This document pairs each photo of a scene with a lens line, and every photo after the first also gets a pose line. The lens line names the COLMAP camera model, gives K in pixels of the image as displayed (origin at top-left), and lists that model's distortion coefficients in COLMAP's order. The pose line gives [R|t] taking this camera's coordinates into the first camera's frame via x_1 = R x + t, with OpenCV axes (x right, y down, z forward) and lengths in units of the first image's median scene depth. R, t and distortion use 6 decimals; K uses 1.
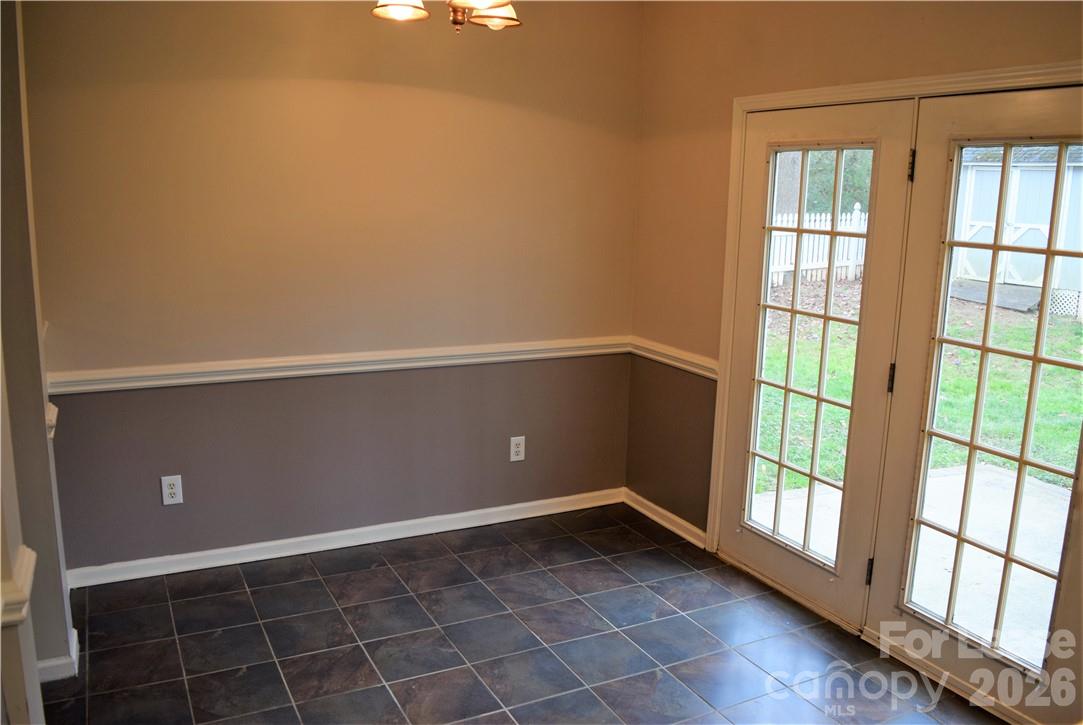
lens RADIAL K [[863.6, 0, 595.9], [0, 863.6, 362.5], [0, 0, 1]] dist [-0.098225, 0.034077]
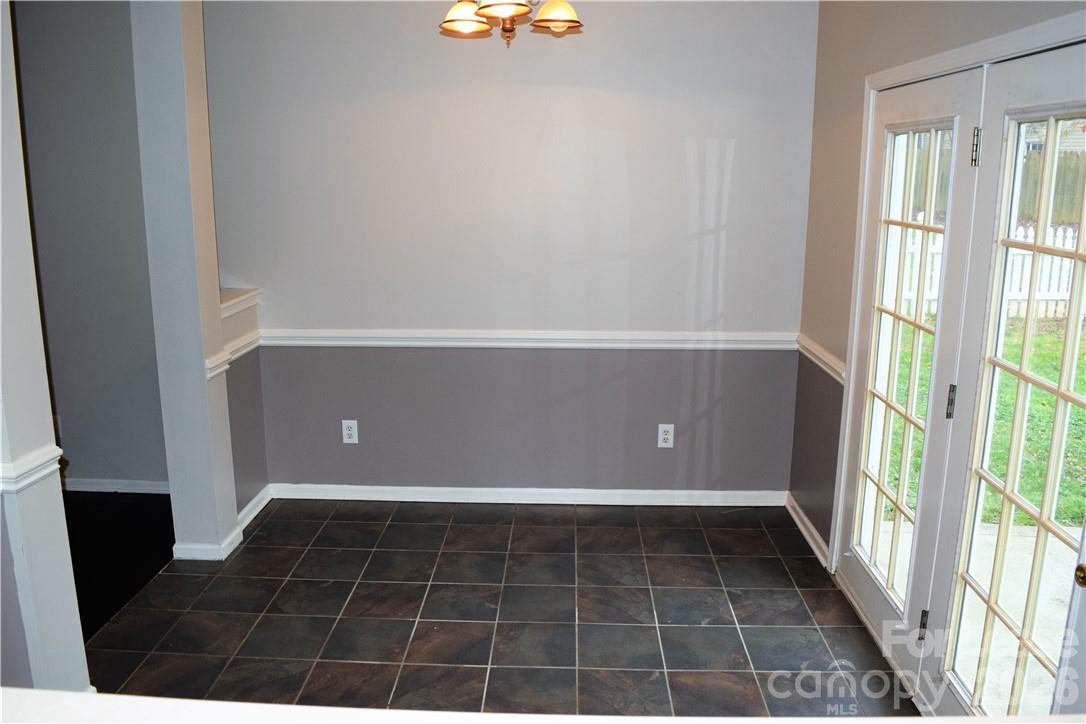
lens RADIAL K [[866.0, 0, 587.8], [0, 866.0, 356.3], [0, 0, 1]] dist [-0.098225, 0.034077]
pose [[0.867552, 0.081824, -0.490569, 0.395255], [-0.074952, 0.996618, 0.033679, -0.025060], [0.491666, 0.007551, 0.870751, 0.086454]]
